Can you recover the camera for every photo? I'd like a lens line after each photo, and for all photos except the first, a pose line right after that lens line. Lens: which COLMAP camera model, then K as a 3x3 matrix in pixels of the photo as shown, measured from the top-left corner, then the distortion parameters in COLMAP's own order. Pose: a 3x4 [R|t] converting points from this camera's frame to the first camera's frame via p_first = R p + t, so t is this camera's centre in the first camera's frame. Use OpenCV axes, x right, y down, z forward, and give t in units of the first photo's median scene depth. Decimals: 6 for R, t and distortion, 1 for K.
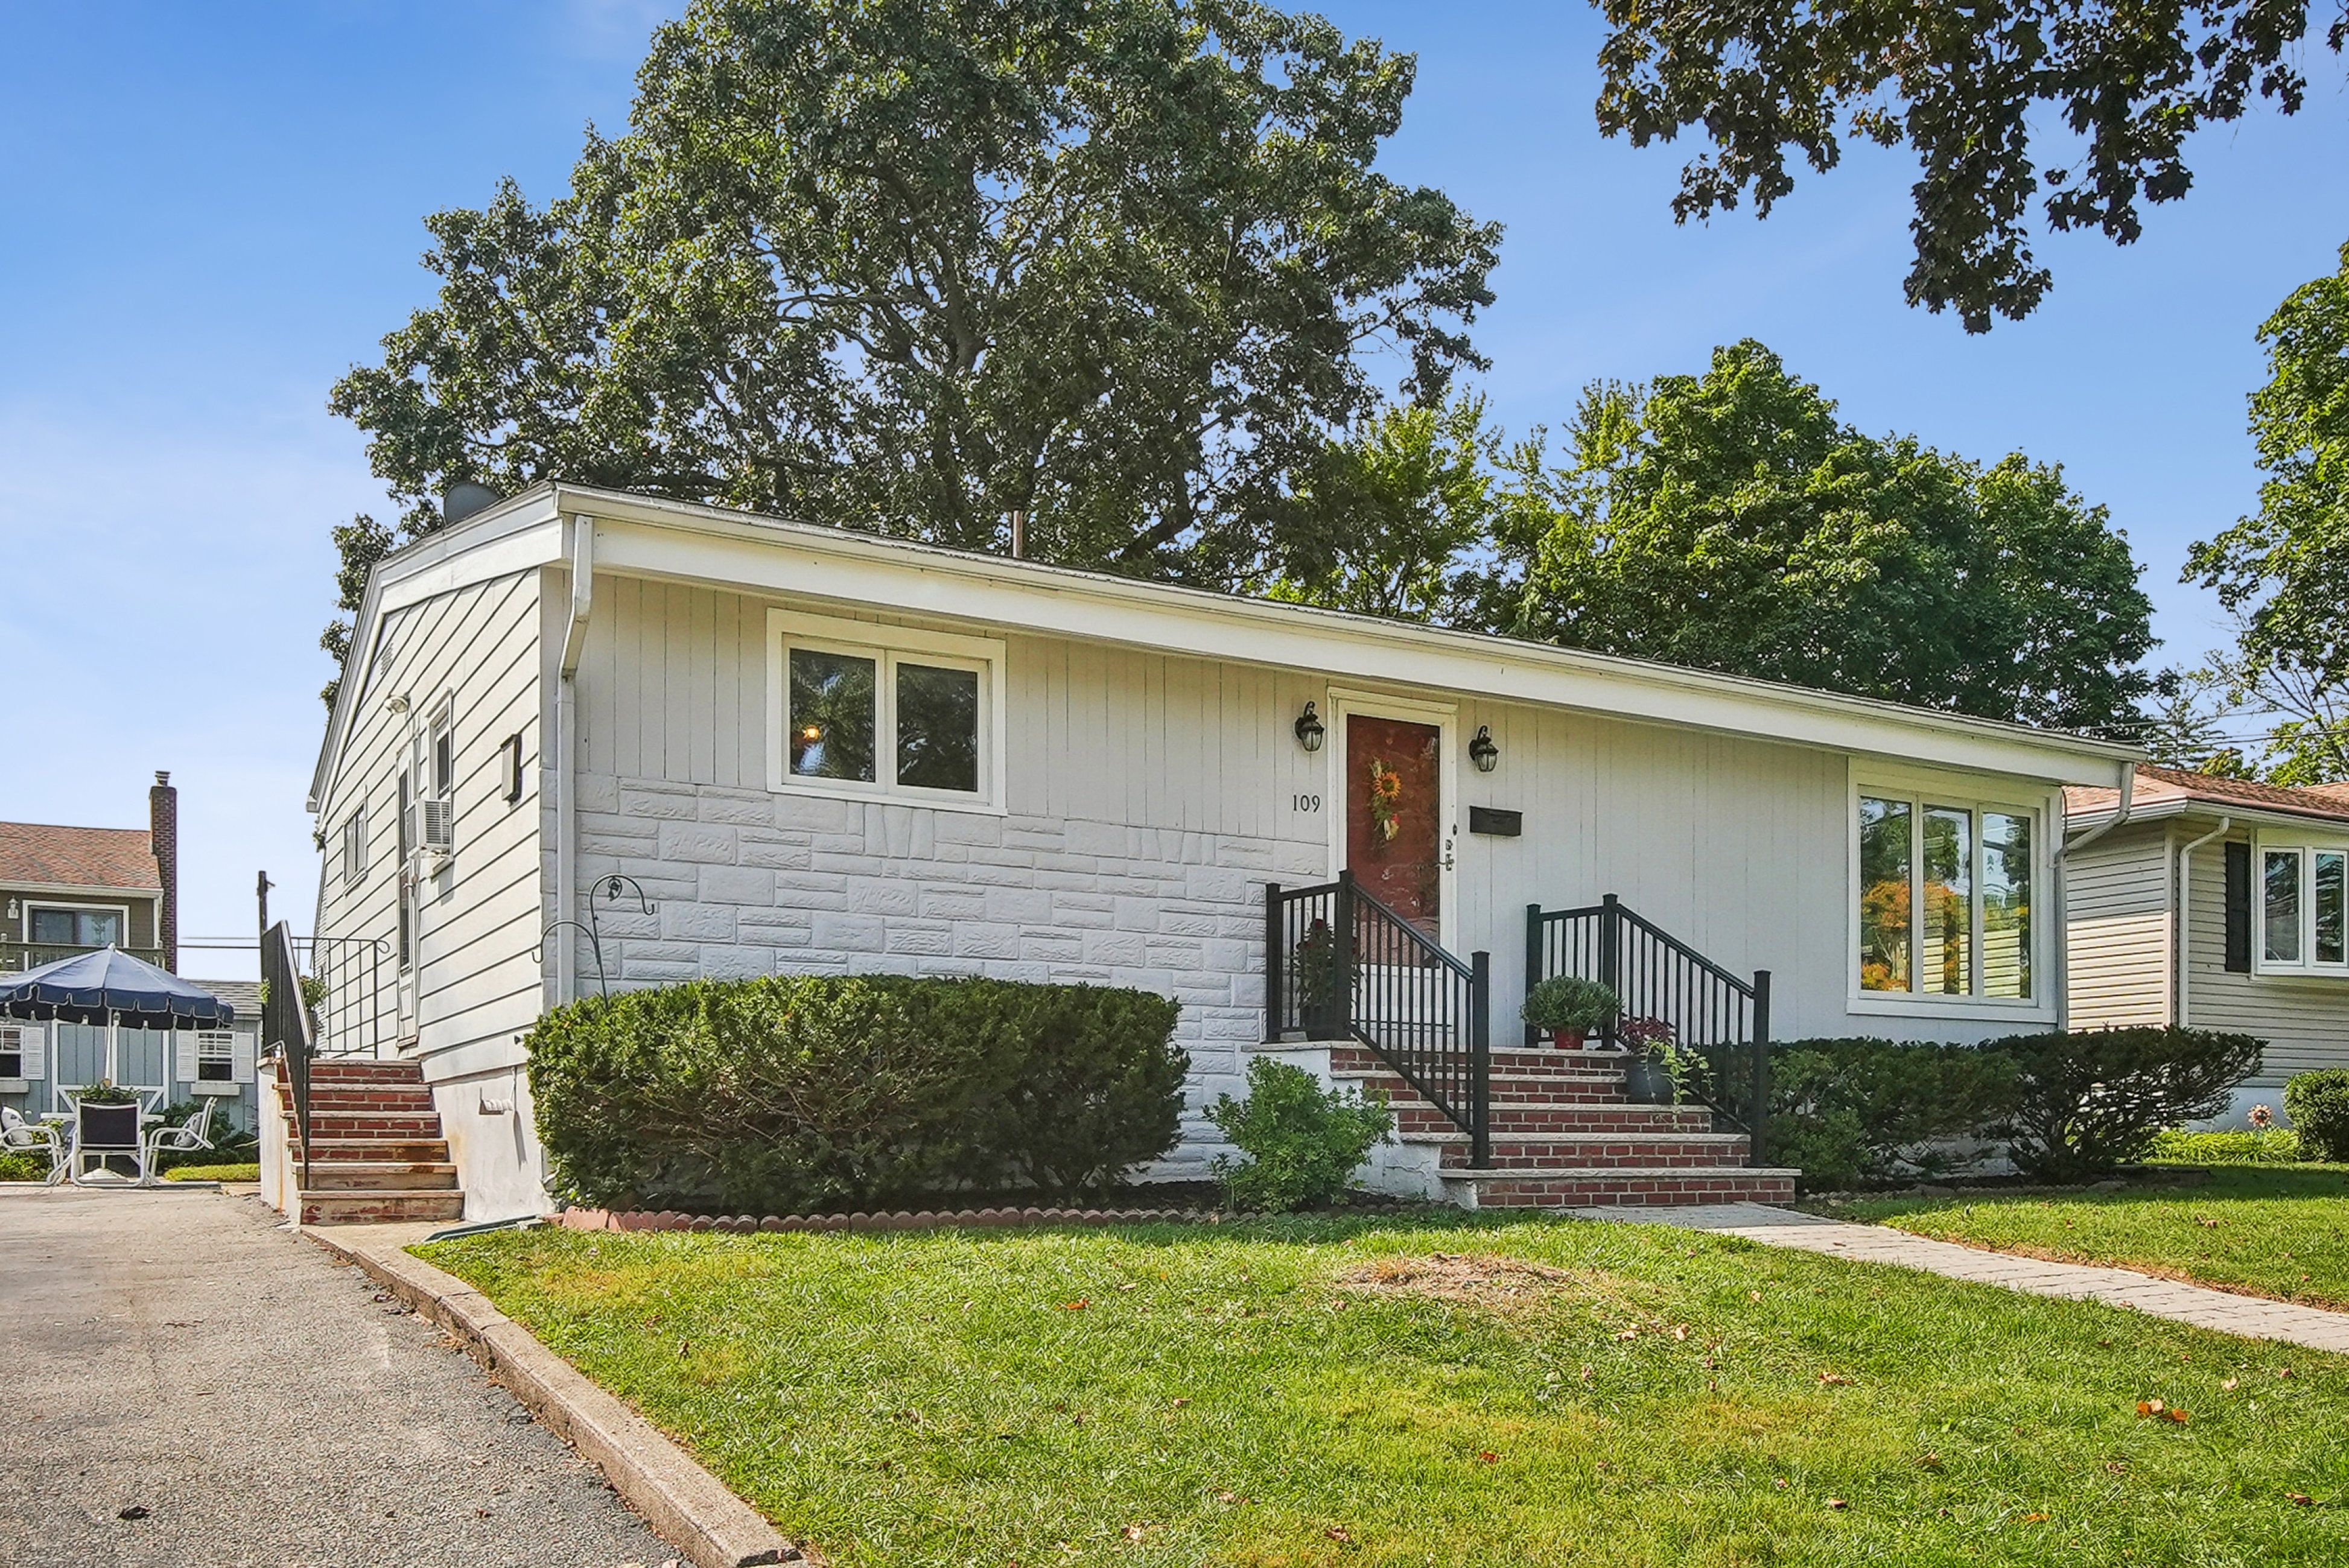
lens RADIAL K [[1819.4, 0, 1174.2], [0, 1819.4, 910.6], [0, 0, 1]] dist [-0.104714, -0.002021]
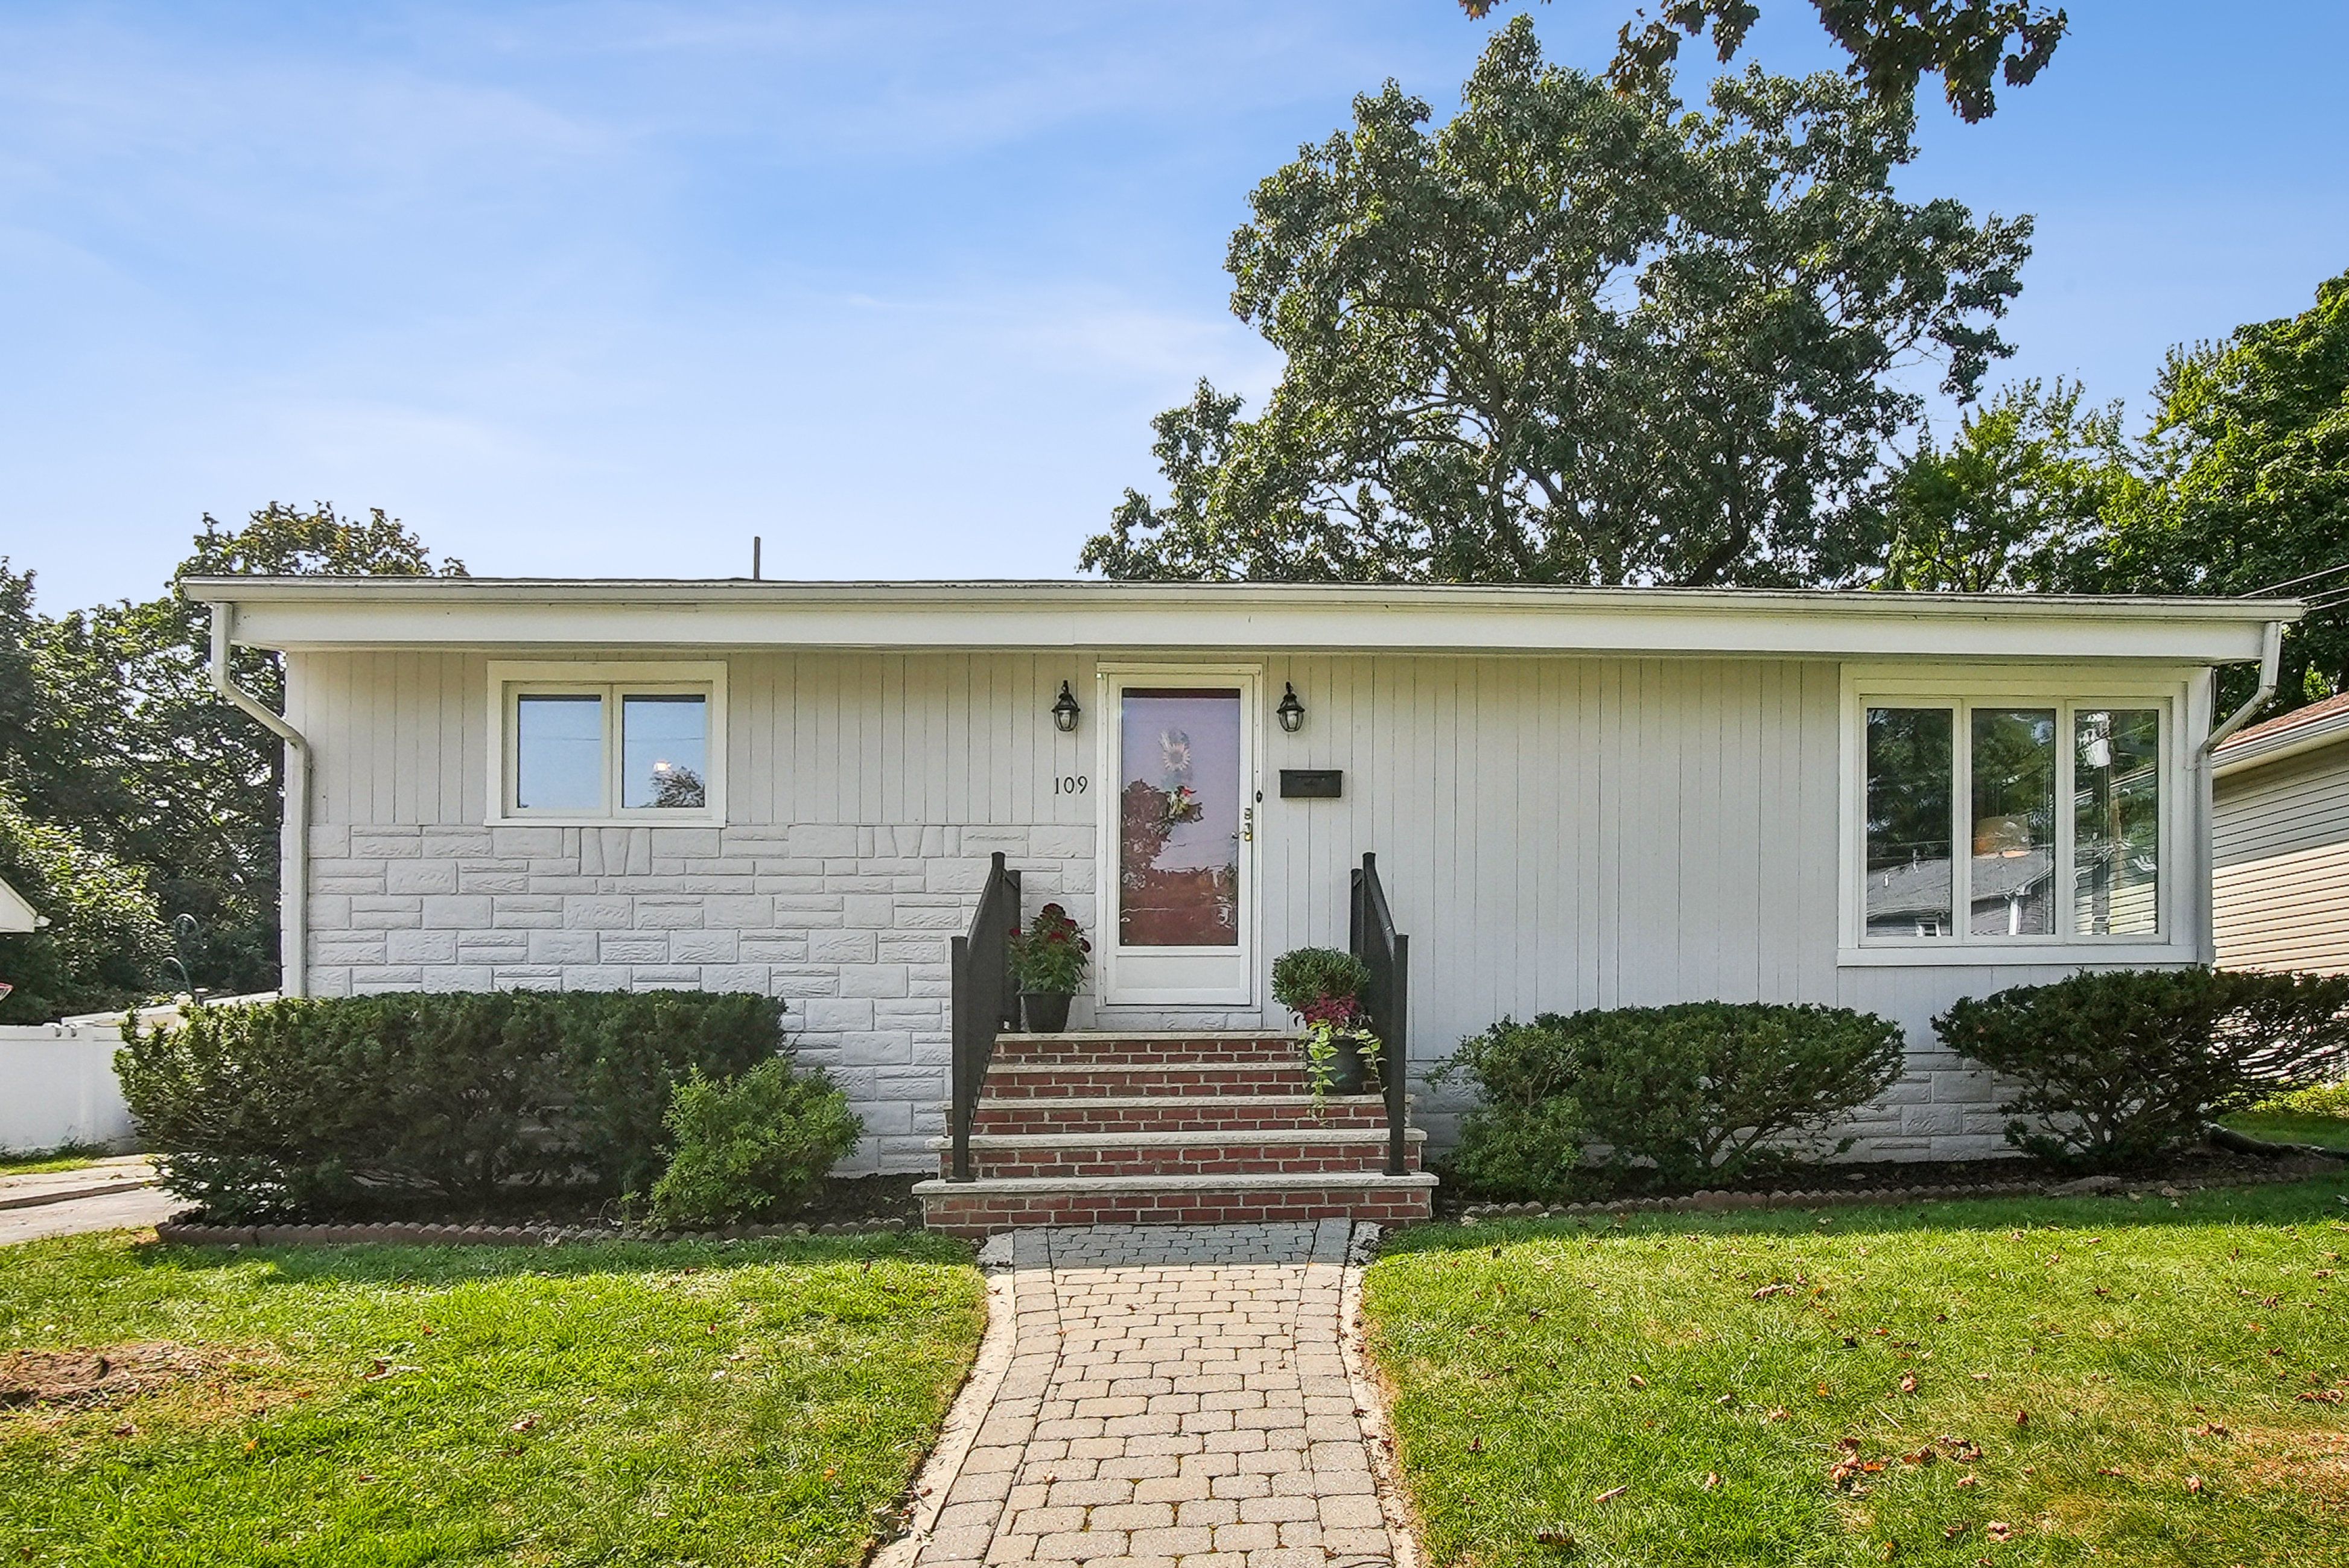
lens RADIAL K [[1408.7, 0, 1382.1], [0, 1408.7, 860.8], [0, 0, 1]] dist [-0.026098, 0.002293]
pose [[0.911370, -0.080385, -0.403661, 0.542761], [0.067681, 0.996661, -0.045667, 0.028097], [0.405984, 0.014299, 0.913768, 0.386950]]
